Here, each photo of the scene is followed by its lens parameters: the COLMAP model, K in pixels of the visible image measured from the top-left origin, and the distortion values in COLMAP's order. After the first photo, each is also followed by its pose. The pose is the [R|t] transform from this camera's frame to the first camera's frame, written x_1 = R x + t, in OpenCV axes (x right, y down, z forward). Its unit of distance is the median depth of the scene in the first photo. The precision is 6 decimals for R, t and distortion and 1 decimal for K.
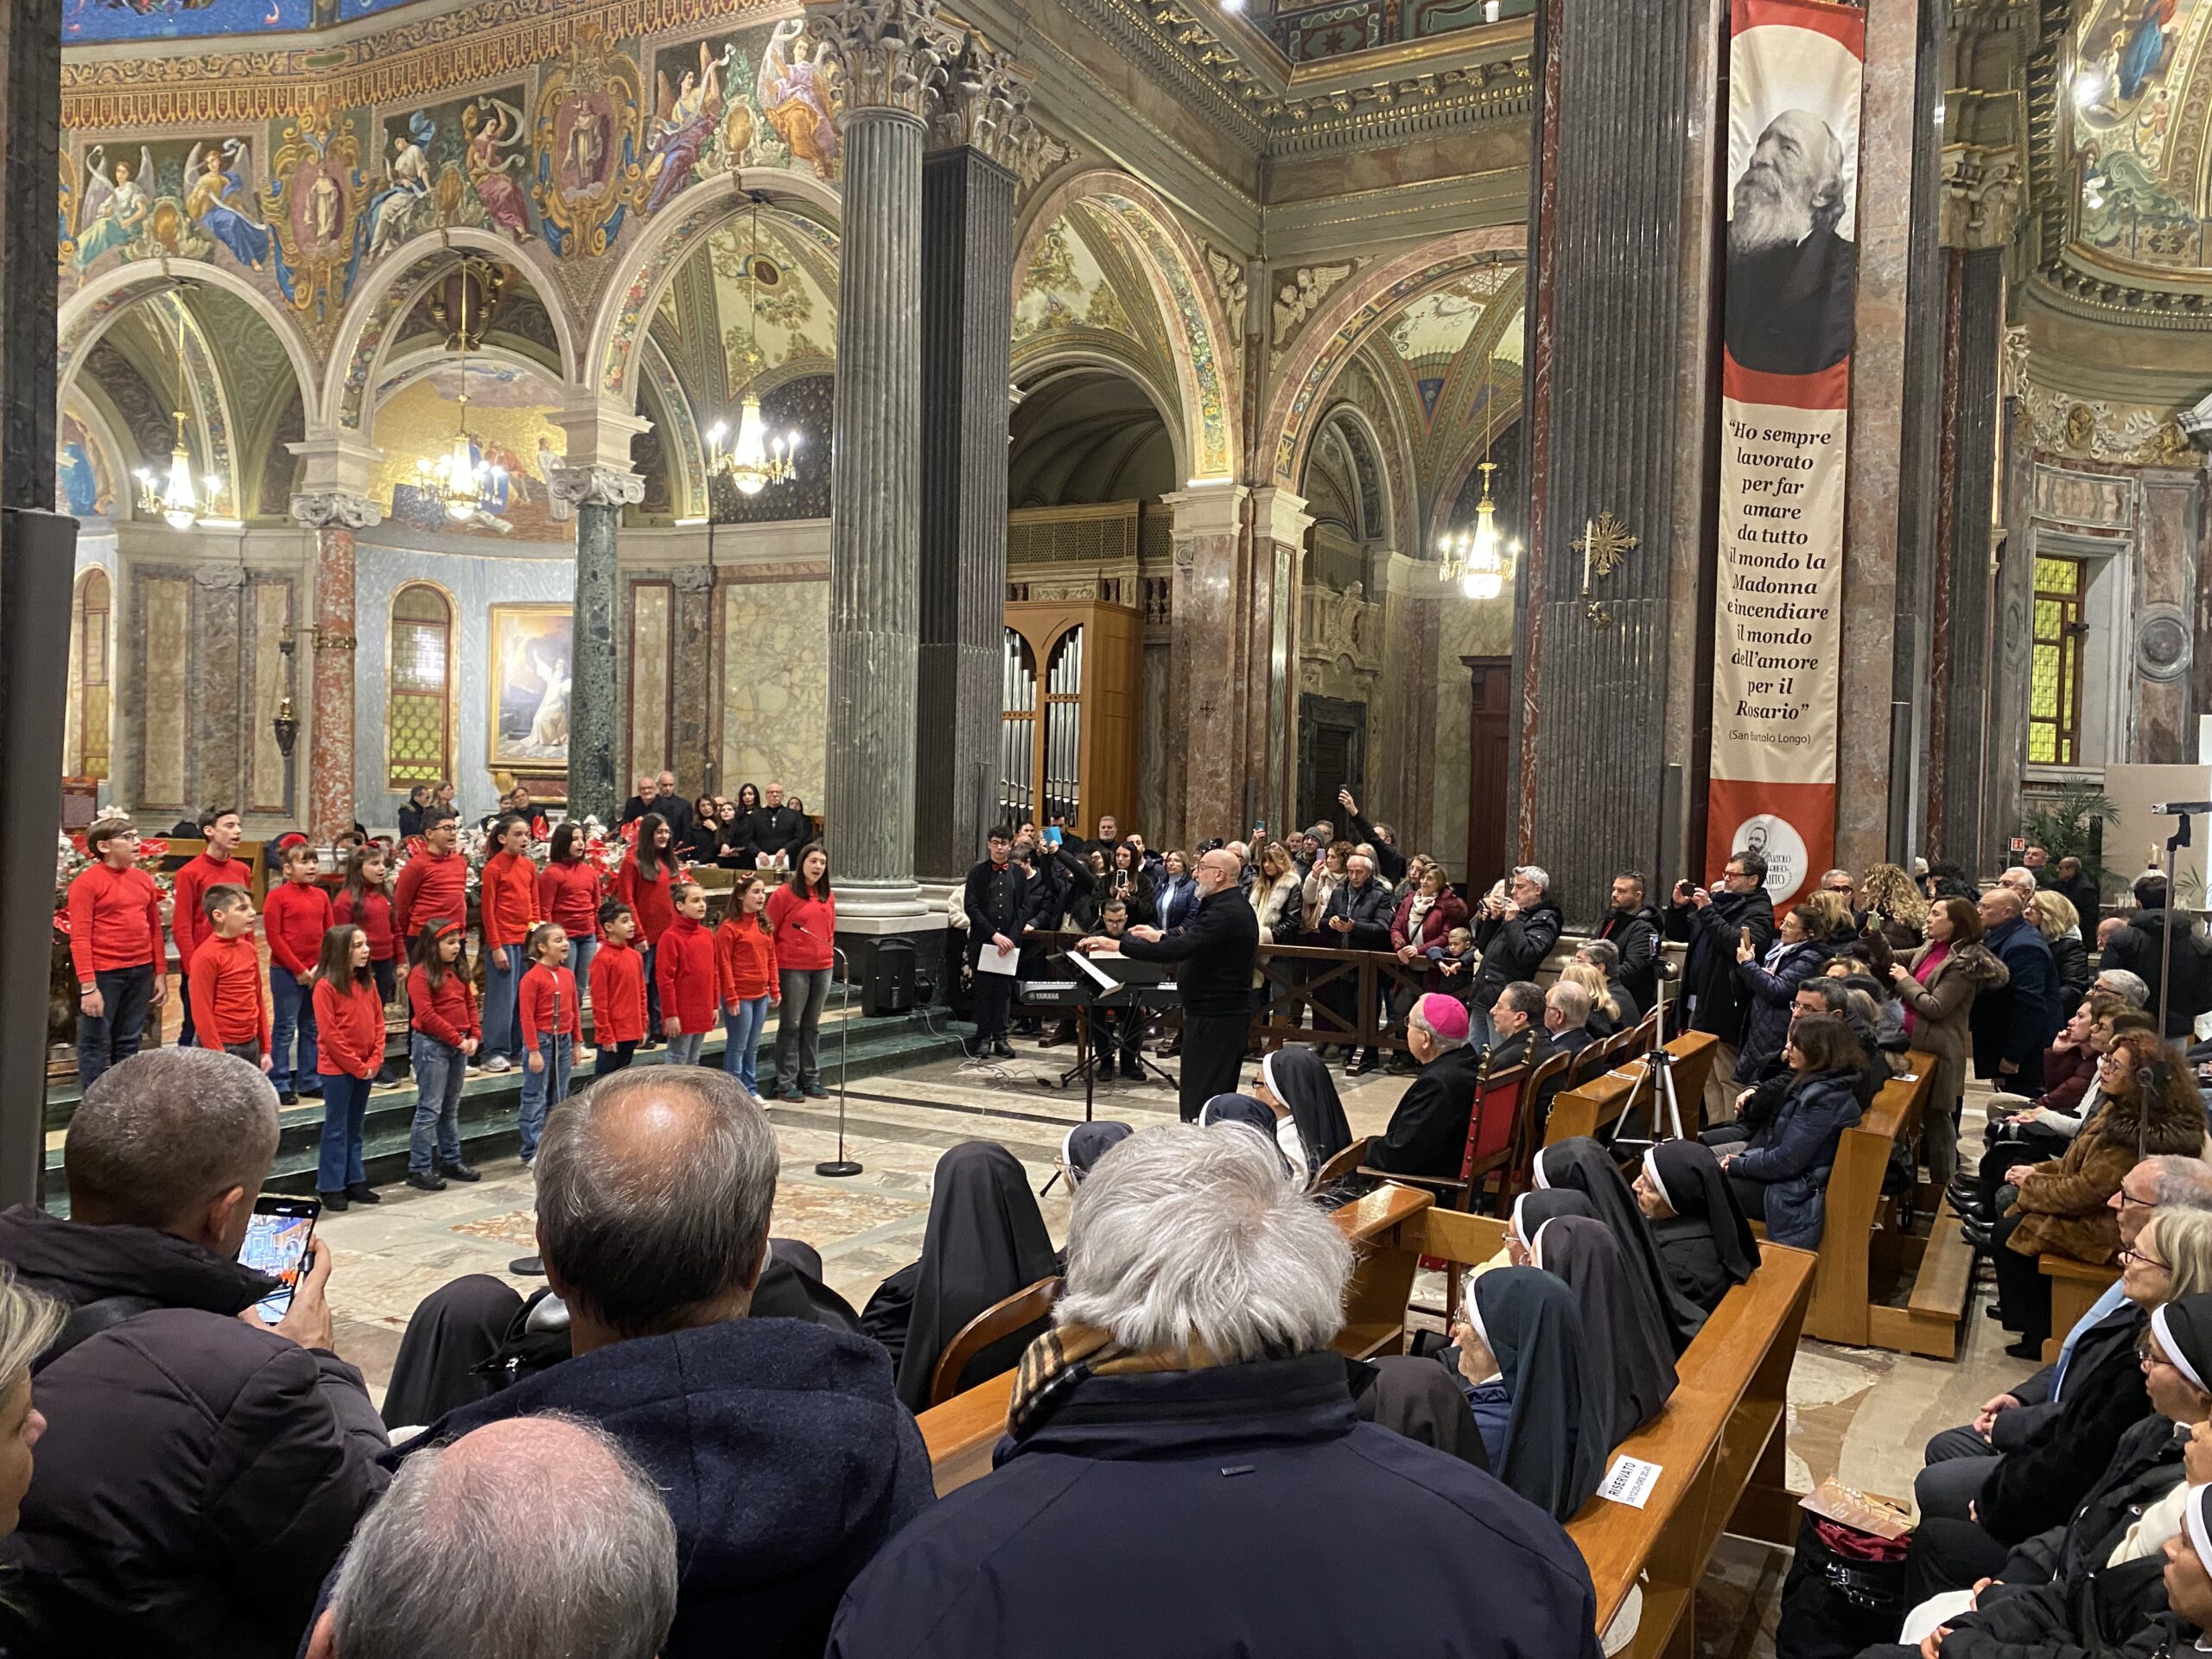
lens RADIAL K [[1691.0, 0, 1114.4], [0, 1691.0, 841.5], [0, 0, 1]] dist [0.034198, -0.031901]
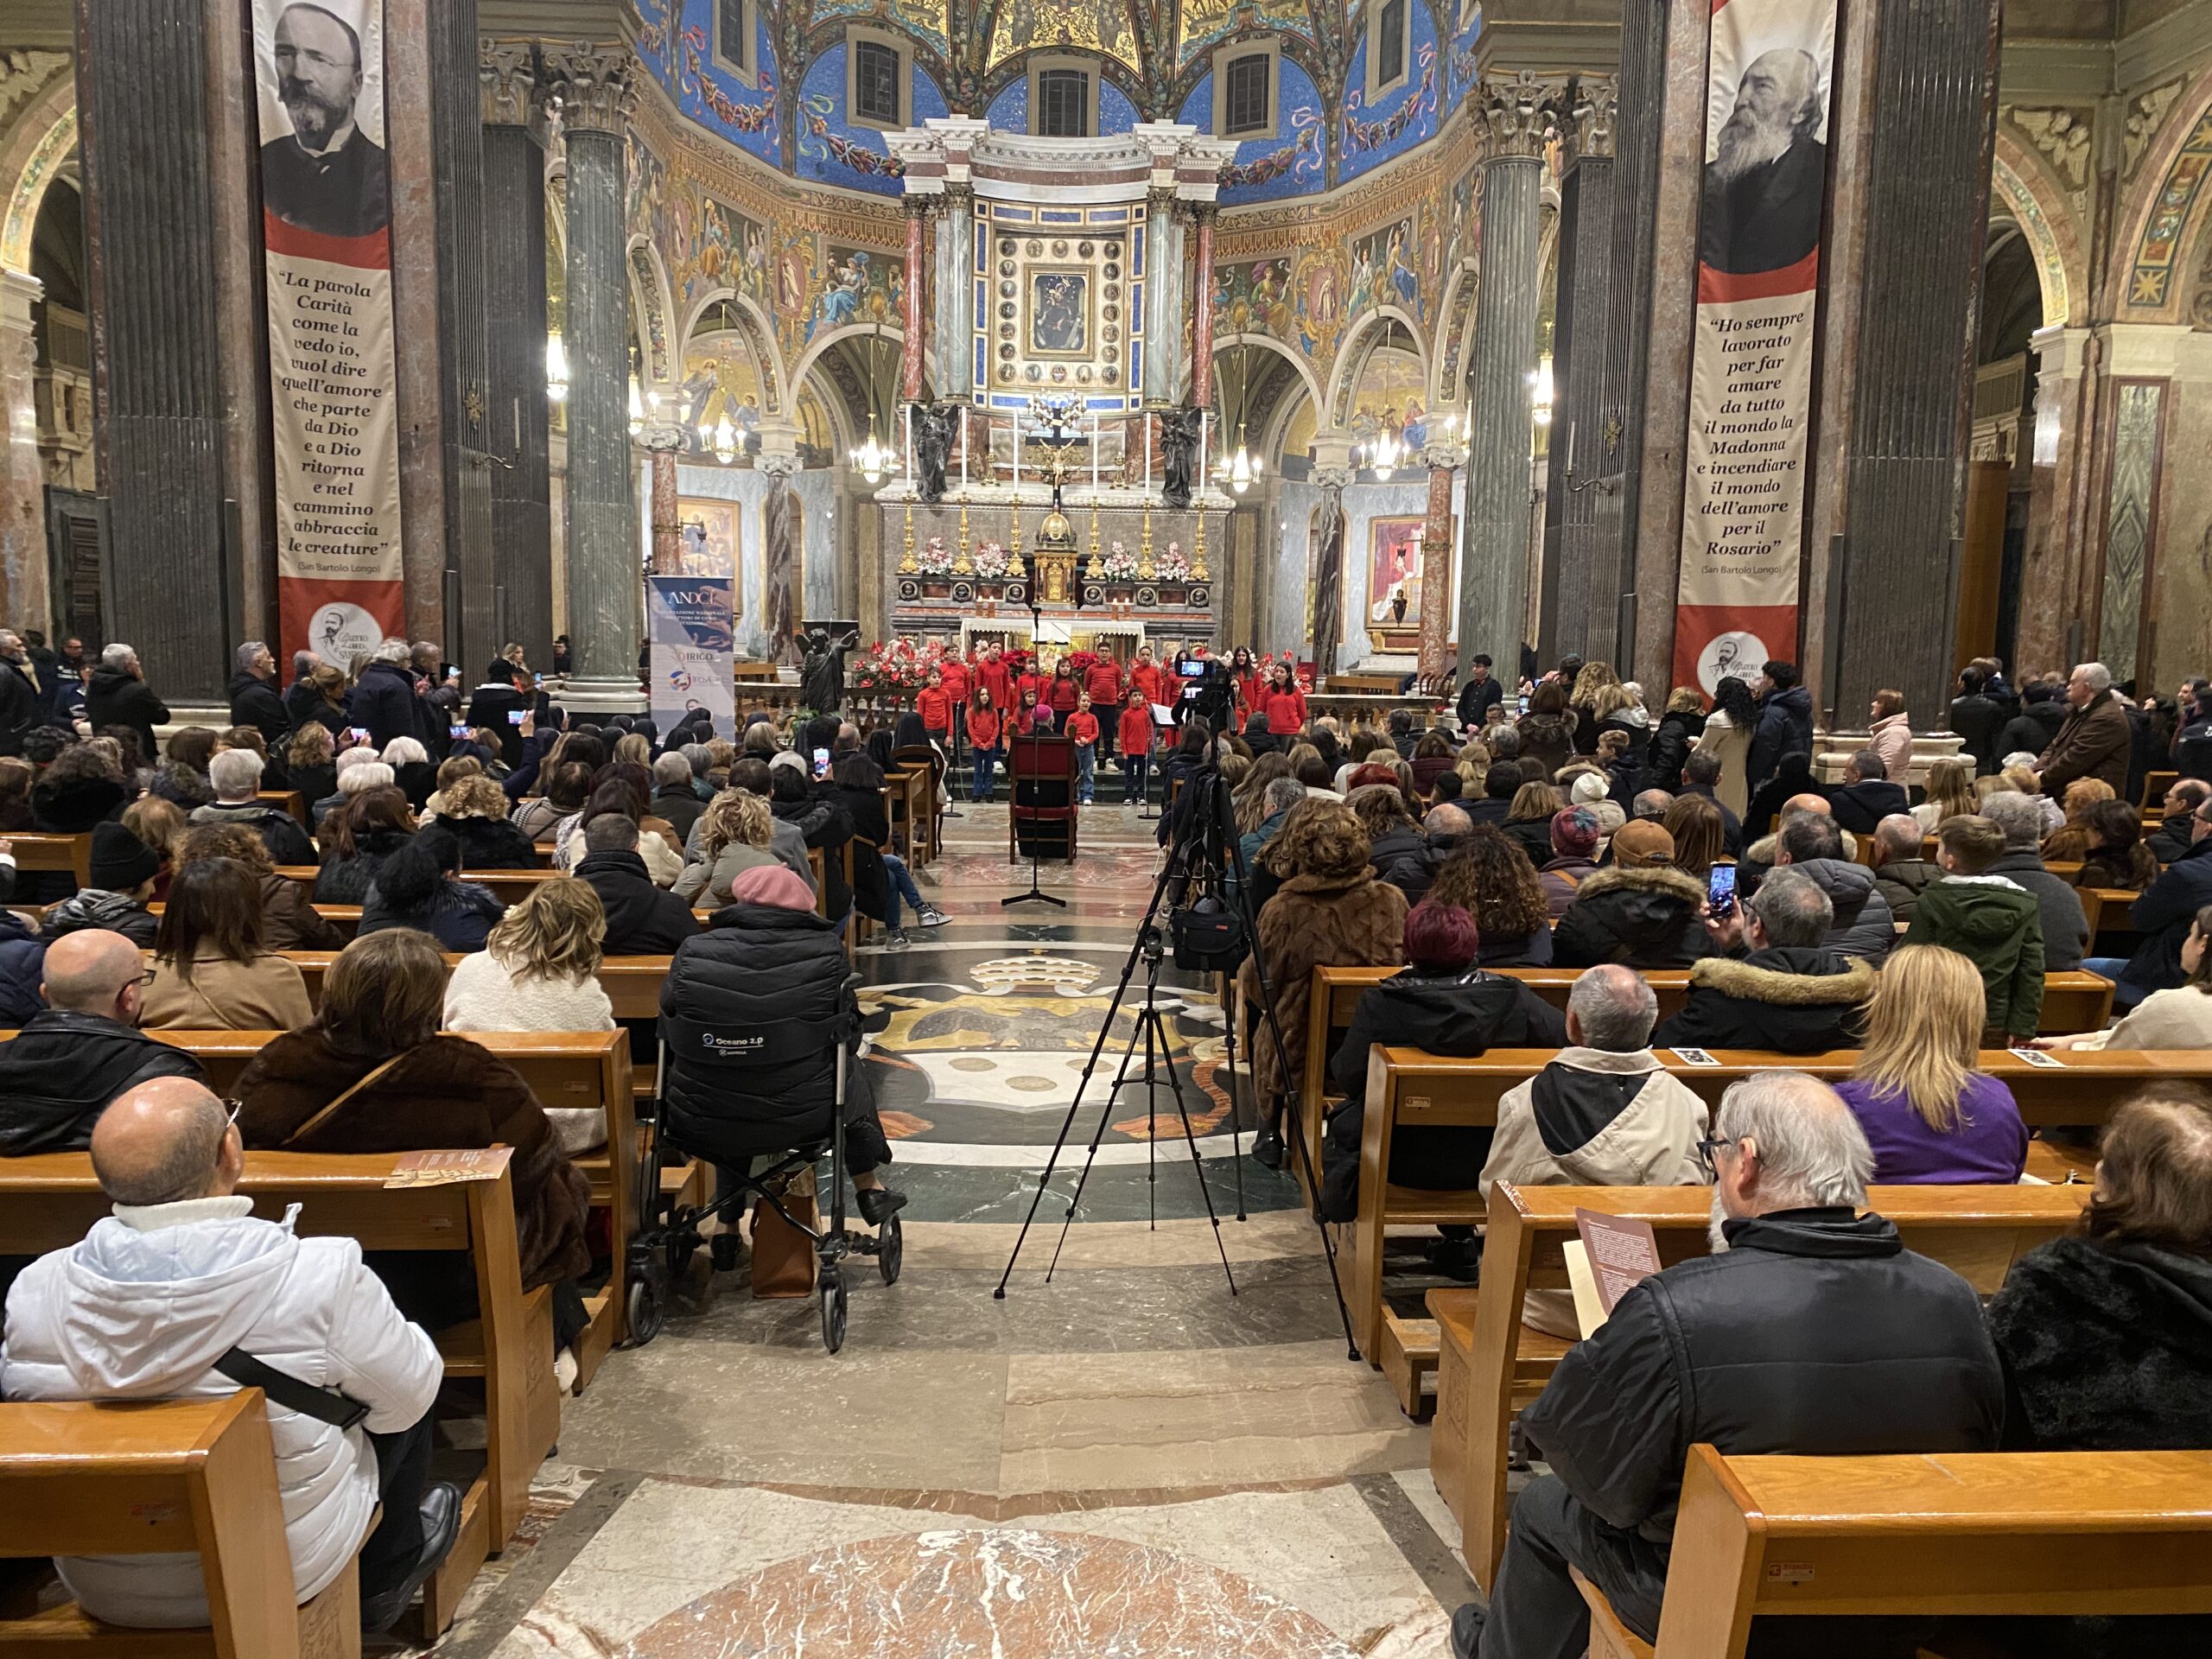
lens RADIAL K [[1691.0, 0, 1106.1], [0, 1691.0, 850.7], [0, 0, 1]] dist [0.034198, -0.031901]
pose [[0.511224, 0.088835, -0.854844, 0.737991], [-0.026451, 0.995799, 0.087664, 0.028795], [0.859040, -0.022204, 0.511426, -0.031039]]
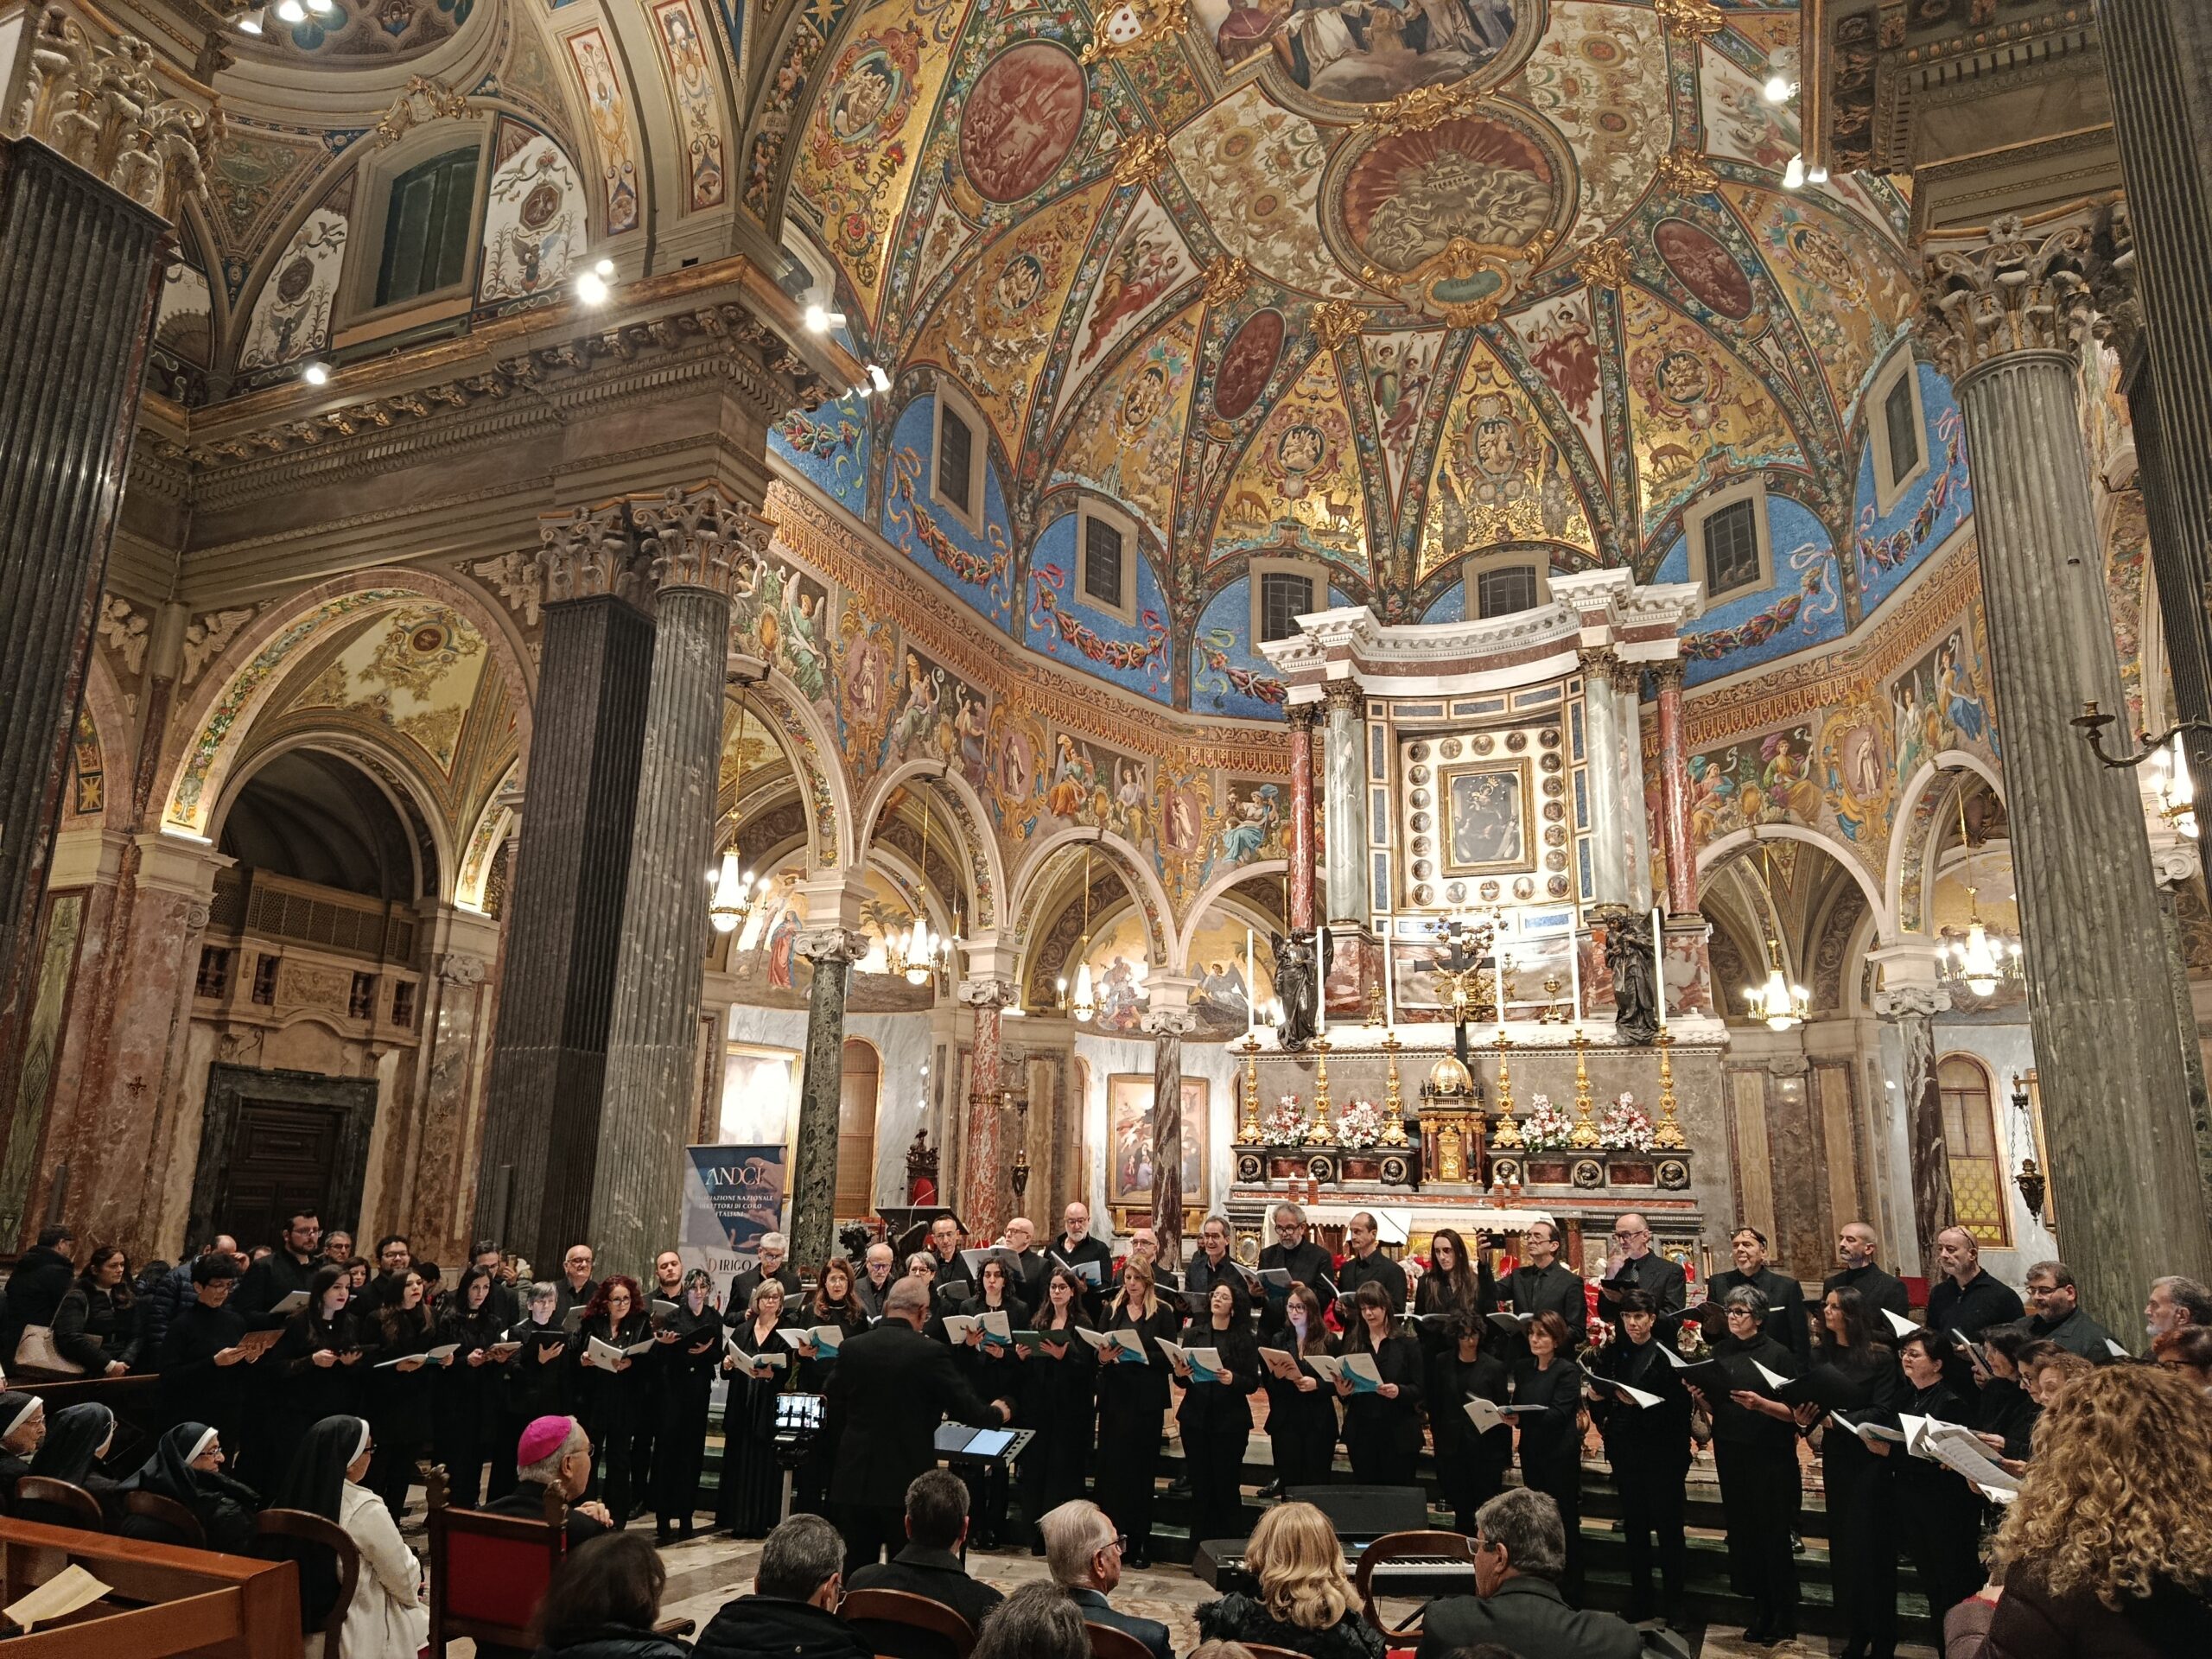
lens RADIAL K [[1538.7, 0, 1102.8], [0, 1538.7, 829.8], [0, 0, 1]] dist [0.073002, -0.099781]
pose [[0.102222, -0.270546, -0.957265, 0.360114], [-0.042117, 0.960266, -0.275892, 0.004812], [0.993870, 0.068520, 0.086765, 0.399516]]
